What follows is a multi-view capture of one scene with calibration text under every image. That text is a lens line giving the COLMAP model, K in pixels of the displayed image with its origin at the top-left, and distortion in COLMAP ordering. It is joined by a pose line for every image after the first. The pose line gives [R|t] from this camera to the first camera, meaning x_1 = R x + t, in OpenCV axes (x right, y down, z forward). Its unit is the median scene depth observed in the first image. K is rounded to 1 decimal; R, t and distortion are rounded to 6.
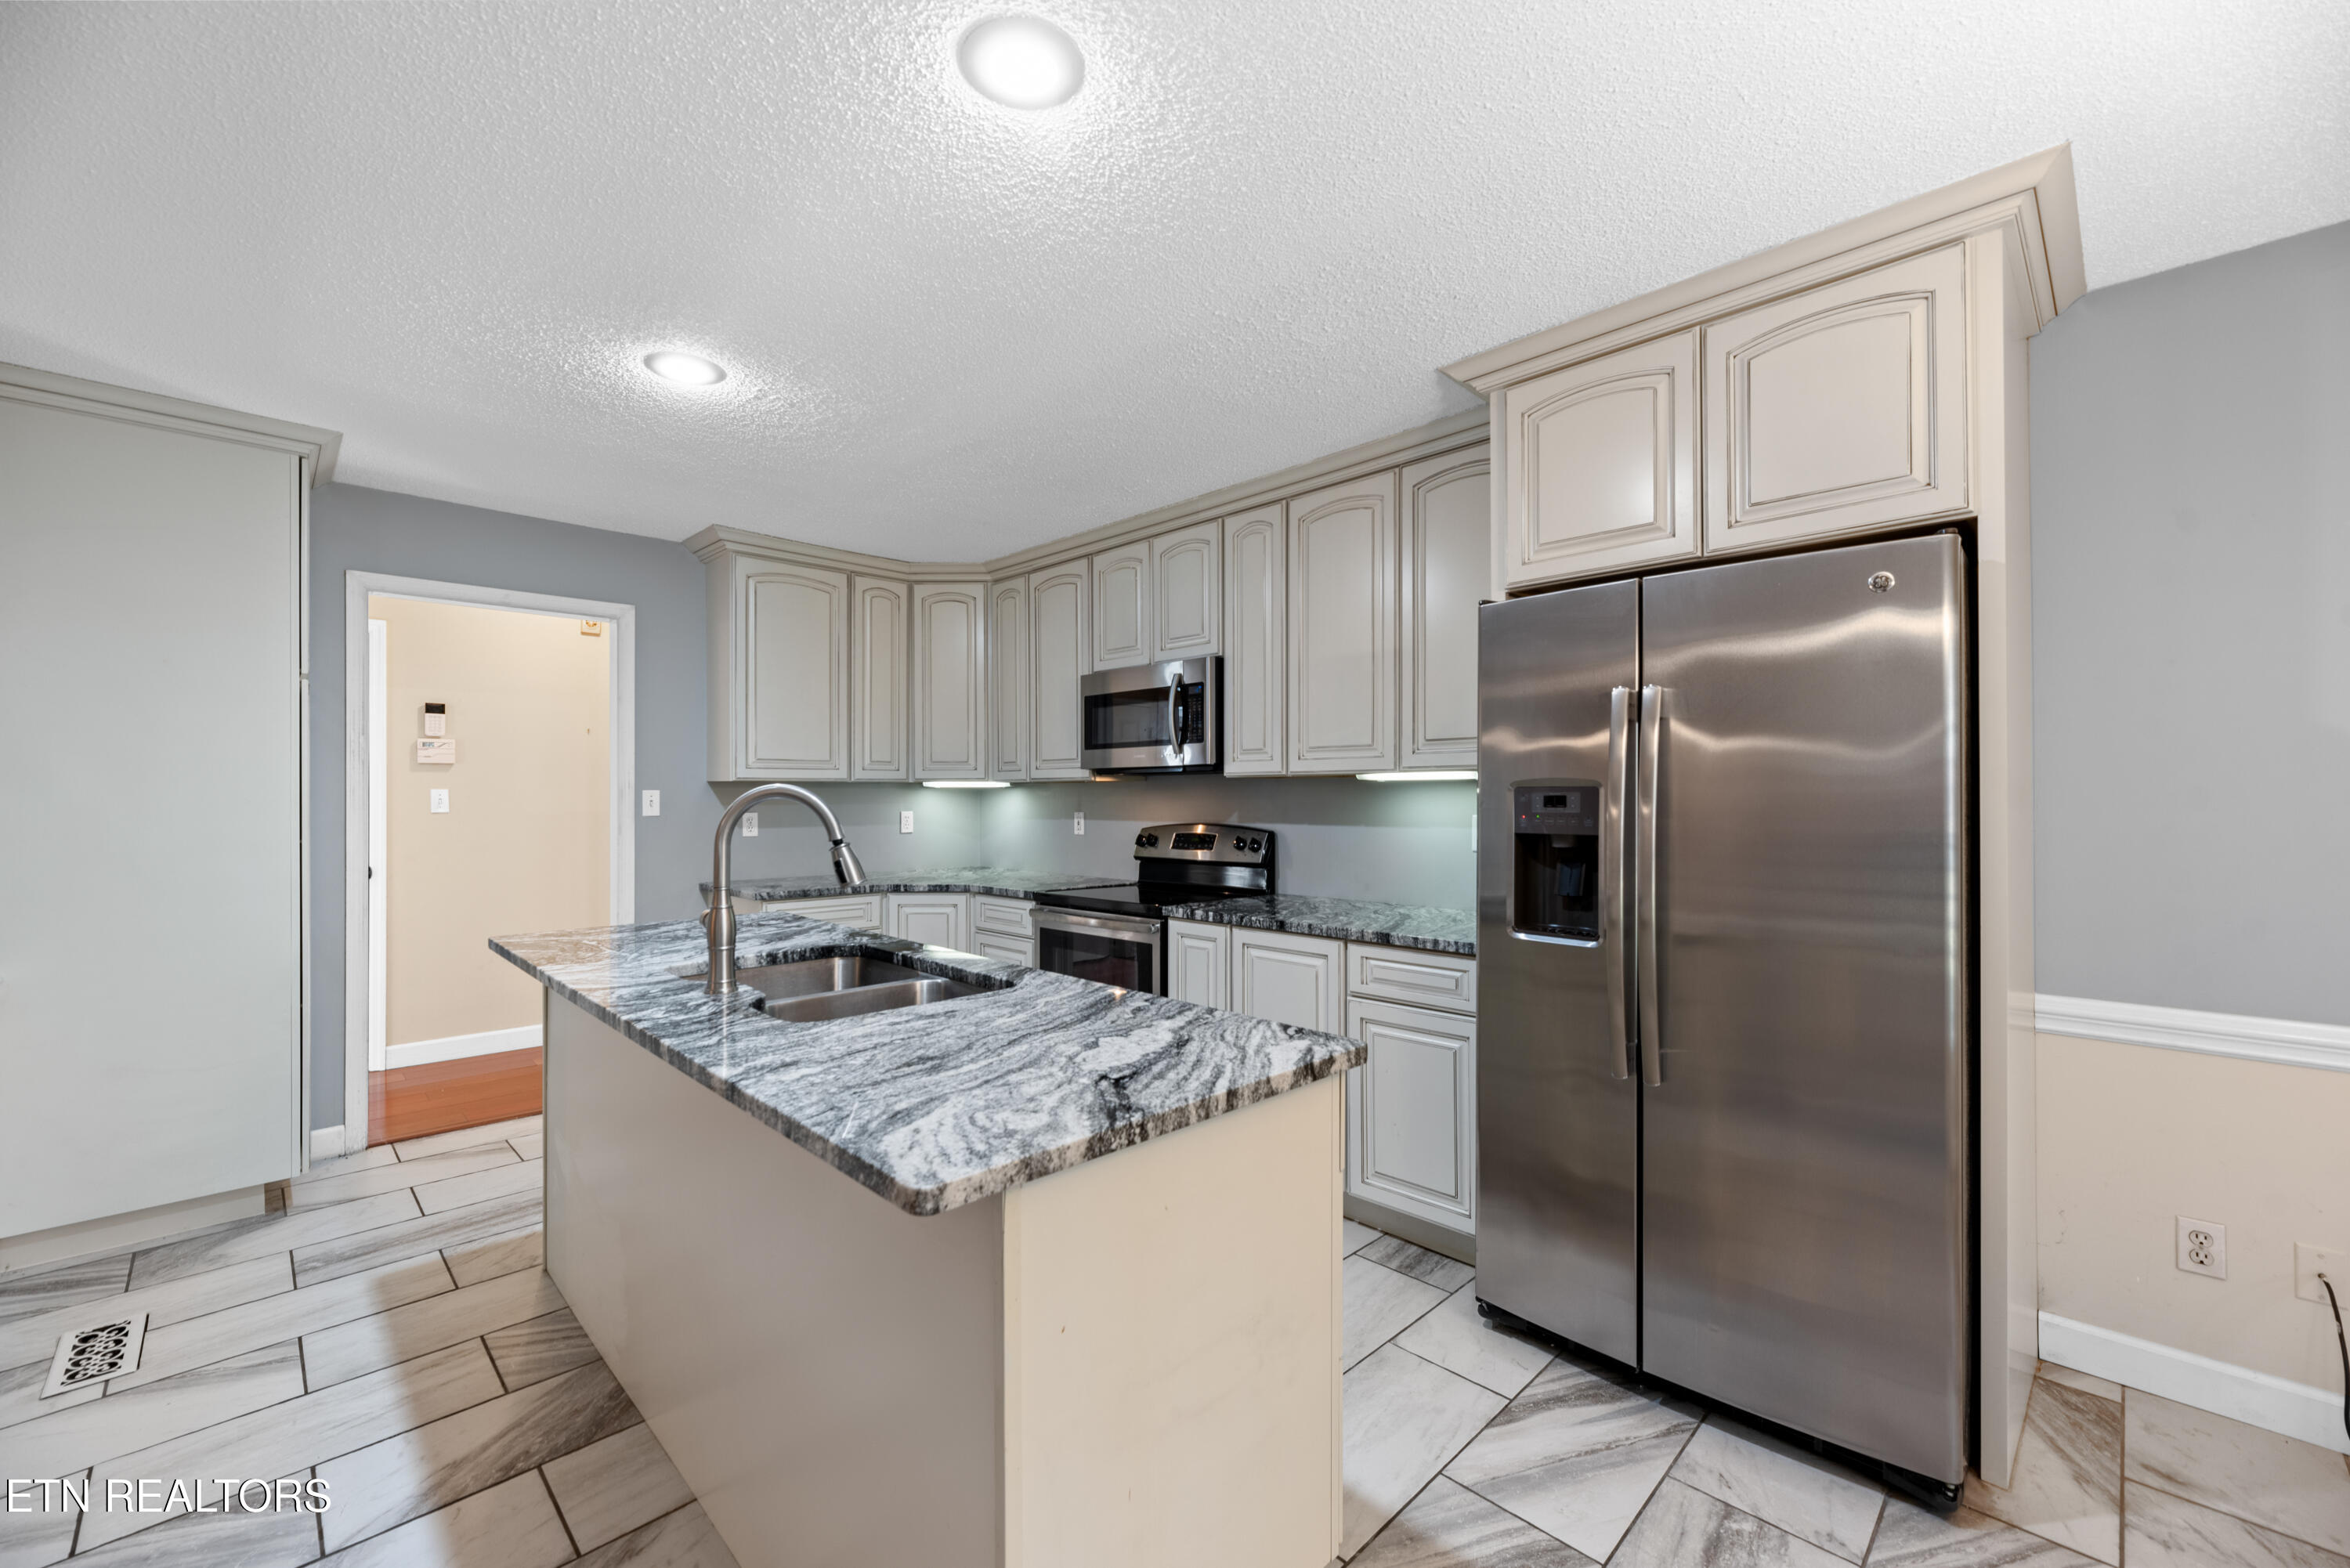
lens RADIAL K [[943.9, 0, 1167.5], [0, 943.9, 793.1], [0, 0, 1]] dist [-0.001068, -0.000108]
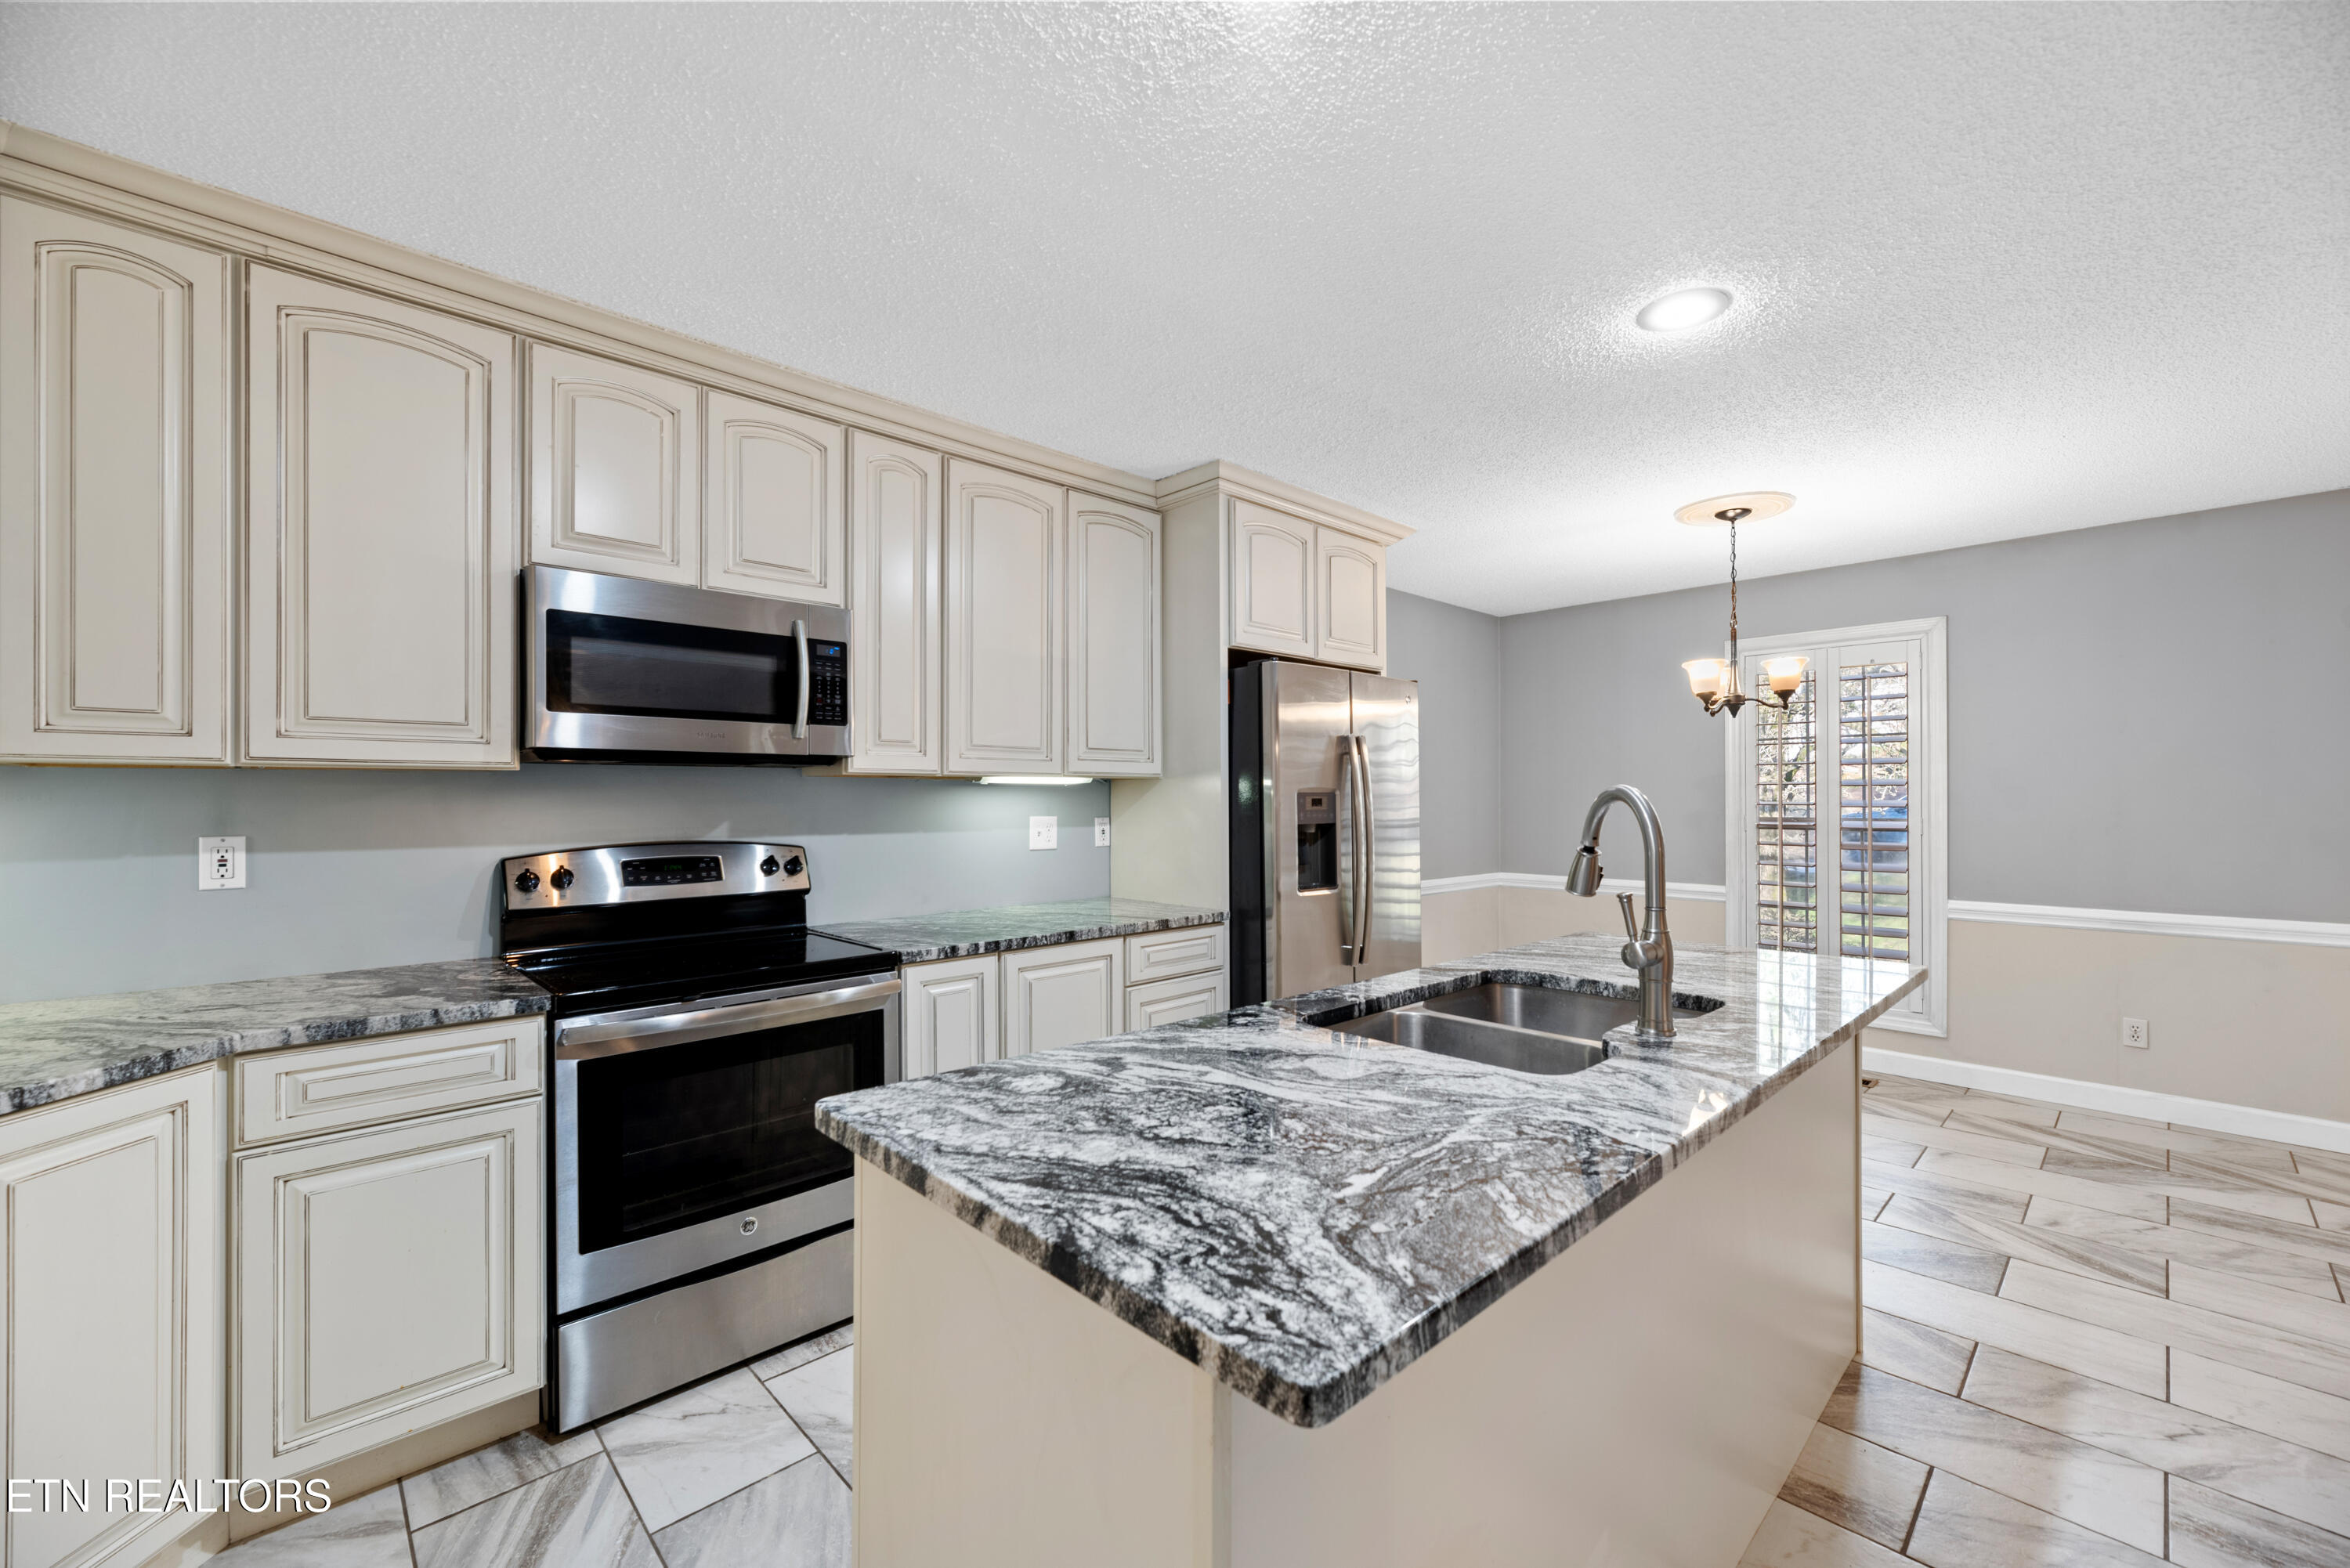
lens RADIAL K [[943.9, 0, 1167.5], [0, 943.9, 793.1], [0, 0, 1]] dist [-0.001068, -0.000108]
pose [[0.021695, 0.001958, 0.999763, -0.719812], [-0.003812, 0.999991, -0.001876, -0.001906], [-0.999757, -0.003771, 0.021703, 0.771634]]
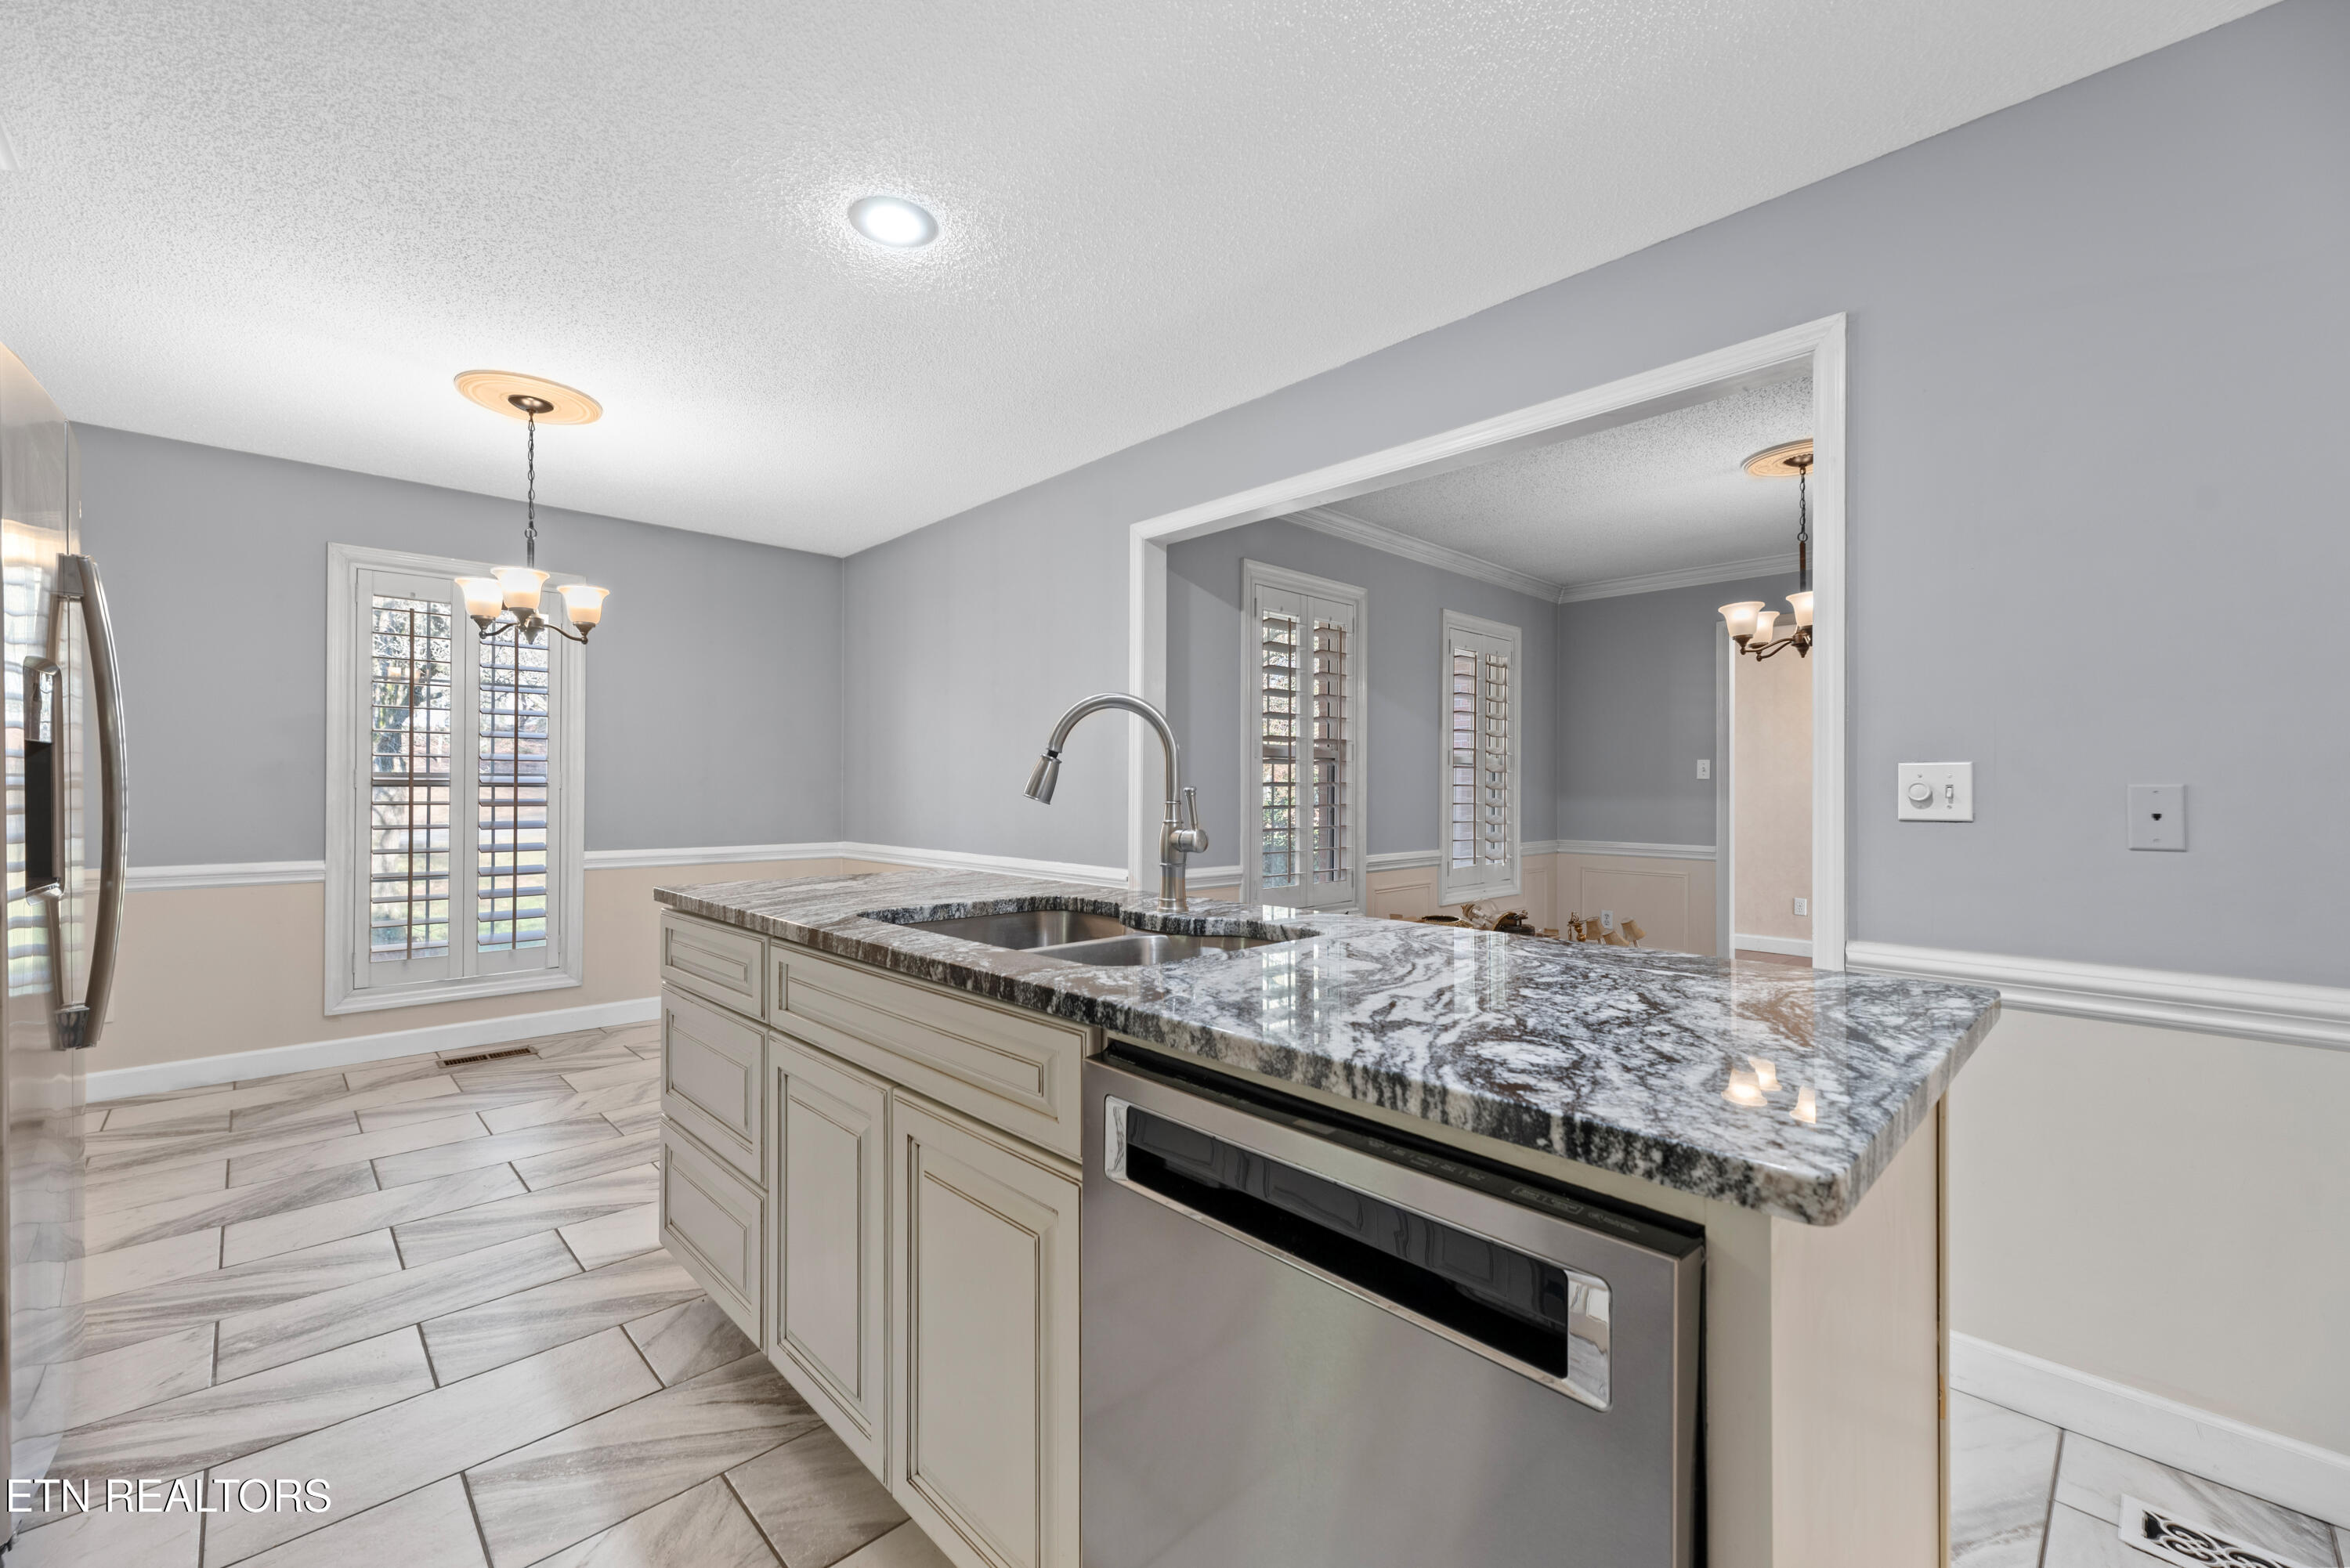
lens RADIAL K [[961.2, 0, 1187.0], [0, 961.2, 784.7], [0, 0, 1]] dist [0.000811, 0.000243]
pose [[-0.999910, -0.001679, 0.013300, -0.276425], [-0.001748, 0.999985, -0.005213, 0.045995], [-0.013291, -0.005235, -0.999898, 1.066211]]
